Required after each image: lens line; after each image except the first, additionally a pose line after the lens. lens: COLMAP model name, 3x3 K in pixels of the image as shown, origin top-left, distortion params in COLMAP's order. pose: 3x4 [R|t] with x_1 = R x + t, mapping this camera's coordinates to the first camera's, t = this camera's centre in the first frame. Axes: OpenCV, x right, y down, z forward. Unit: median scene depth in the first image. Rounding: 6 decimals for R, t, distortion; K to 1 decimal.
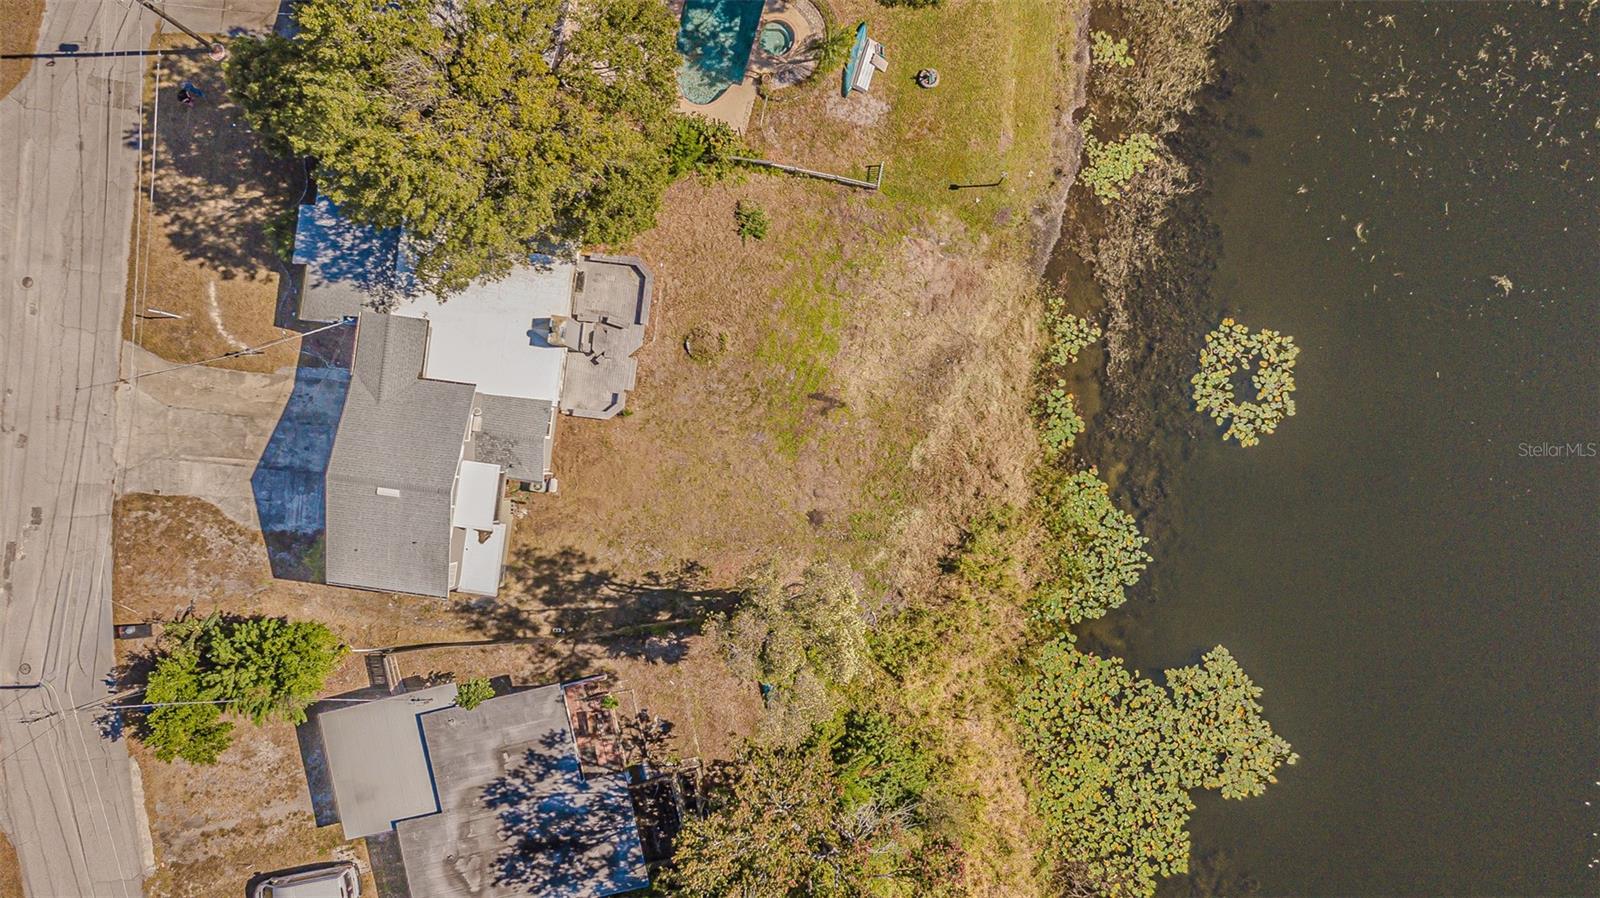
lens RADIAL K [[1223.8, 0, 785.3], [0, 1223.8, 455.1], [0, 0, 1]] dist [0.030501, 0.000317]
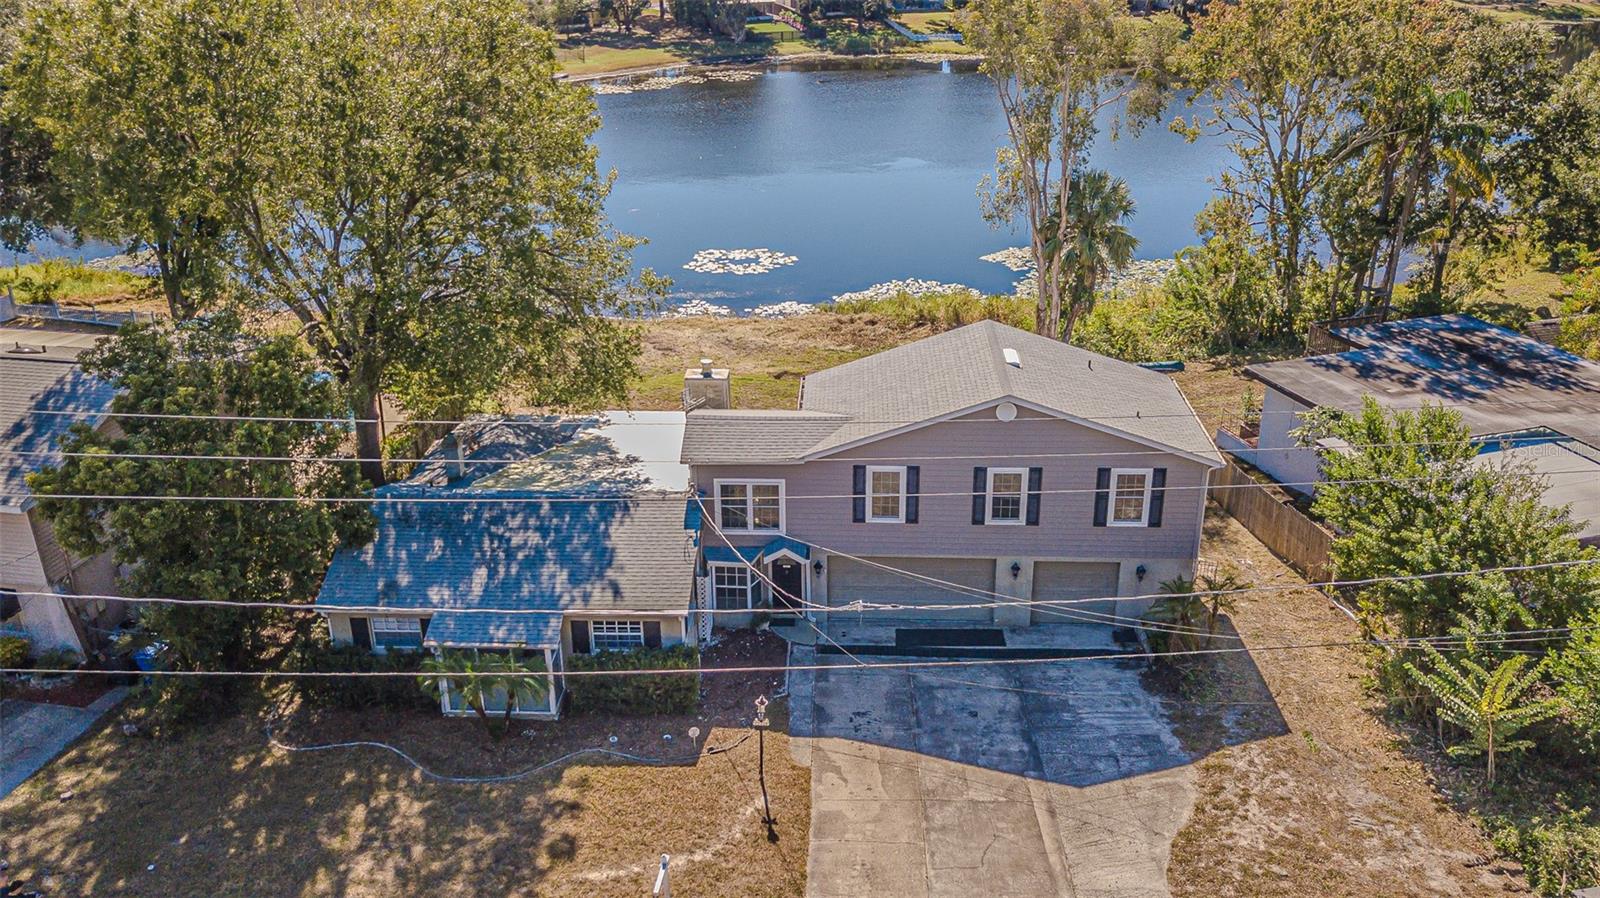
lens RADIAL K [[1297.0, 0, 803.4], [0, 1297.0, 447.7], [0, 0, 1]] dist [0.030868, 0.007571]
pose [[-0.083118, -0.357736, 0.930116, -0.821821], [0.996521, -0.035546, 0.075381, -0.102551], [0.006095, 0.933146, 0.359446, 0.777433]]
